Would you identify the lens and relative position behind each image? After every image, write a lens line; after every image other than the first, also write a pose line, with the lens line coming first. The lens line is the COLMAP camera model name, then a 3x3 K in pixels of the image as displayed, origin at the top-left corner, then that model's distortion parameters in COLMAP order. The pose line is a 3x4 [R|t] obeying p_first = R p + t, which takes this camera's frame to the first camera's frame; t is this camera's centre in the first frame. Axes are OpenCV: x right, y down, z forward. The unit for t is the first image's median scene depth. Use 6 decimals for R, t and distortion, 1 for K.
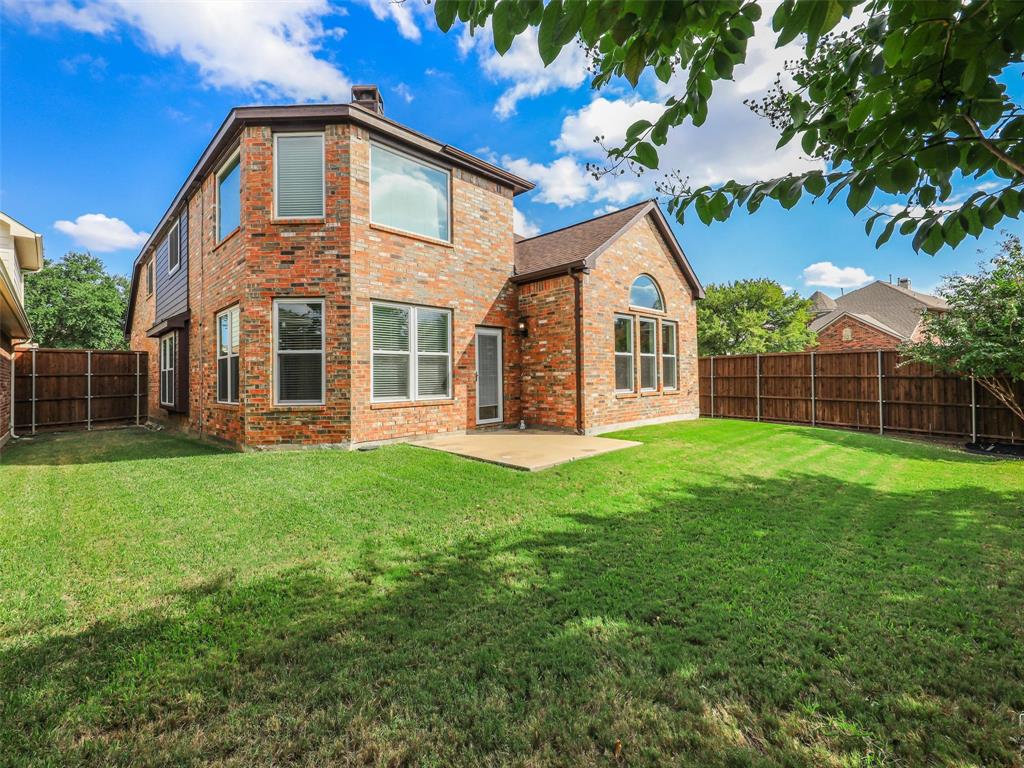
lens RADIAL K [[459.0, 0, 515.0], [0, 459.0, 374.4], [0, 0, 1]] dist [0.004715, 0.000681]
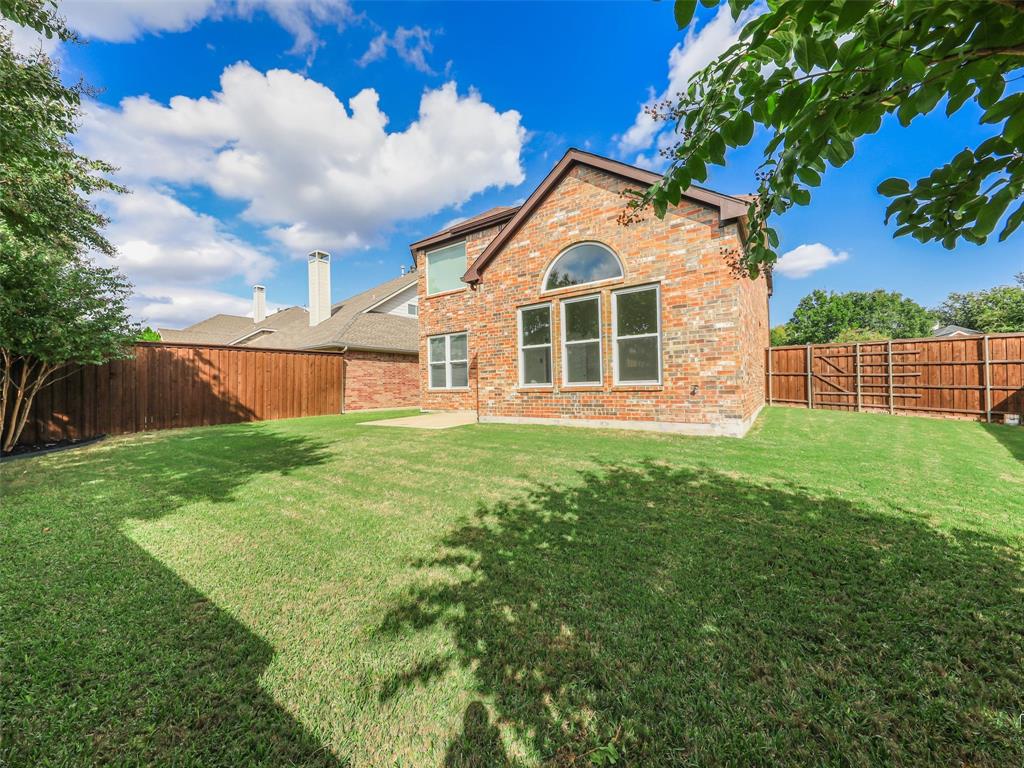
lens RADIAL K [[383.1, 0, 518.4], [0, 383.1, 385.4], [0, 0, 1]] dist [0.003893, 0.000083]
pose [[0.171680, 0.008162, -0.985119, 1.109759], [0.028646, 0.999501, 0.013273, 0.027545], [0.984736, -0.030499, 0.171361, 0.905718]]
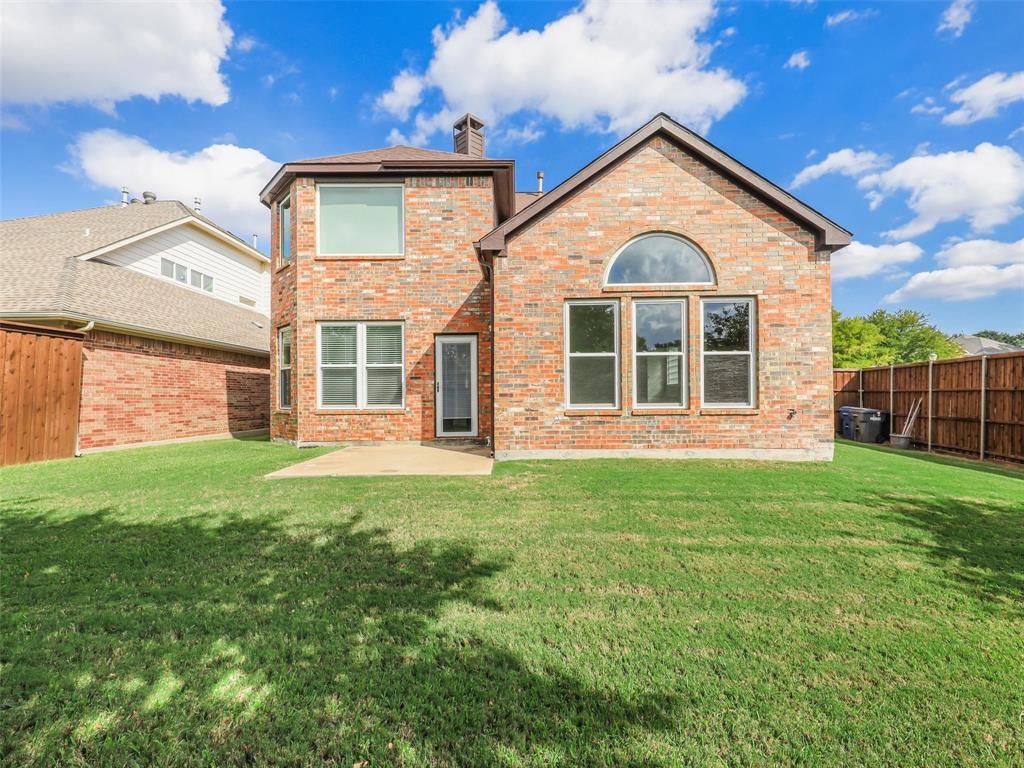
lens RADIAL K [[459.0, 0, 520.1], [0, 459.0, 399.9], [0, 0, 1]] dist [0.004715, 0.000681]
pose [[0.694193, 0.013091, -0.719670, 0.740795], [0.002352, 0.999788, 0.020455, 0.012590], [0.719785, -0.015892, 0.694015, 0.459488]]
